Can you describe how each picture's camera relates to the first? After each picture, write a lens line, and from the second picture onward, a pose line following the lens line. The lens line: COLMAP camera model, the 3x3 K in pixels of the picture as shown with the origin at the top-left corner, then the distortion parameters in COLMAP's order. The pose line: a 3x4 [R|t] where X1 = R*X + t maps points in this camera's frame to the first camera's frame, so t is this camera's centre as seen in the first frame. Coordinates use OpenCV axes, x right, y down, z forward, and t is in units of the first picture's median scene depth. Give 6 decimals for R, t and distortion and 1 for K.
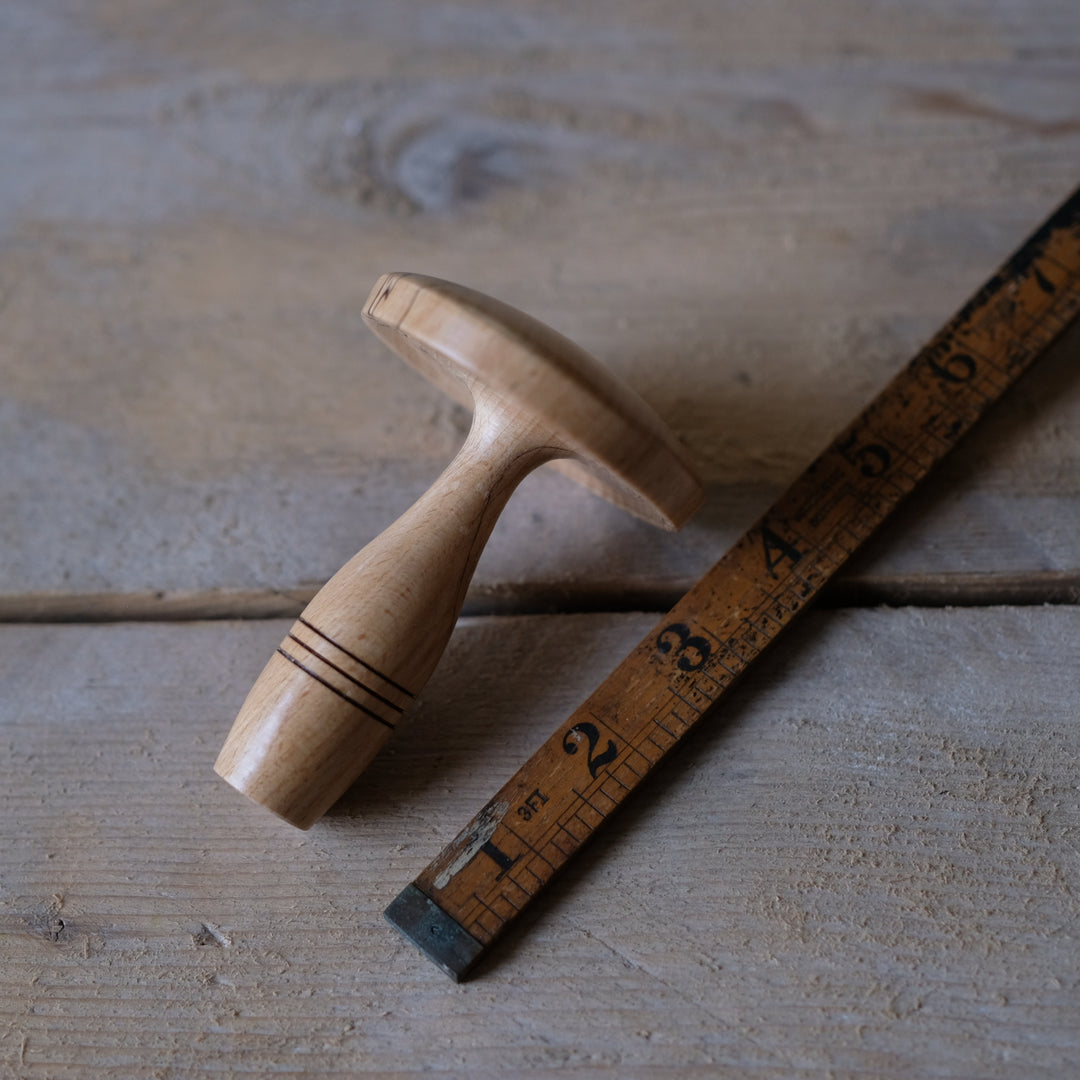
lens RADIAL K [[2350.1, 0, 537.8], [0, 2350.1, 540.3], [0, 0, 1]] dist [-0.013244, 0.134536]
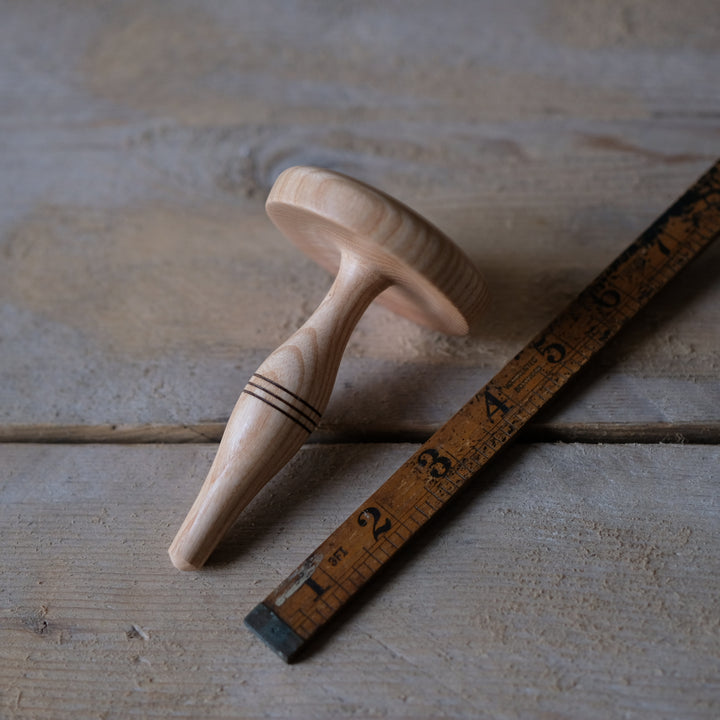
lens RADIAL K [[1566.7, 0, 358.5], [0, 1566.7, 360.2], [0, 0, 1]] dist [-0.013244, 0.134536]
pose [[0.999569, 0.019541, -0.021914, 0.033034], [-0.021219, 0.996634, -0.079187, 0.063333], [0.020292, 0.079618, 0.996619, -0.084897]]
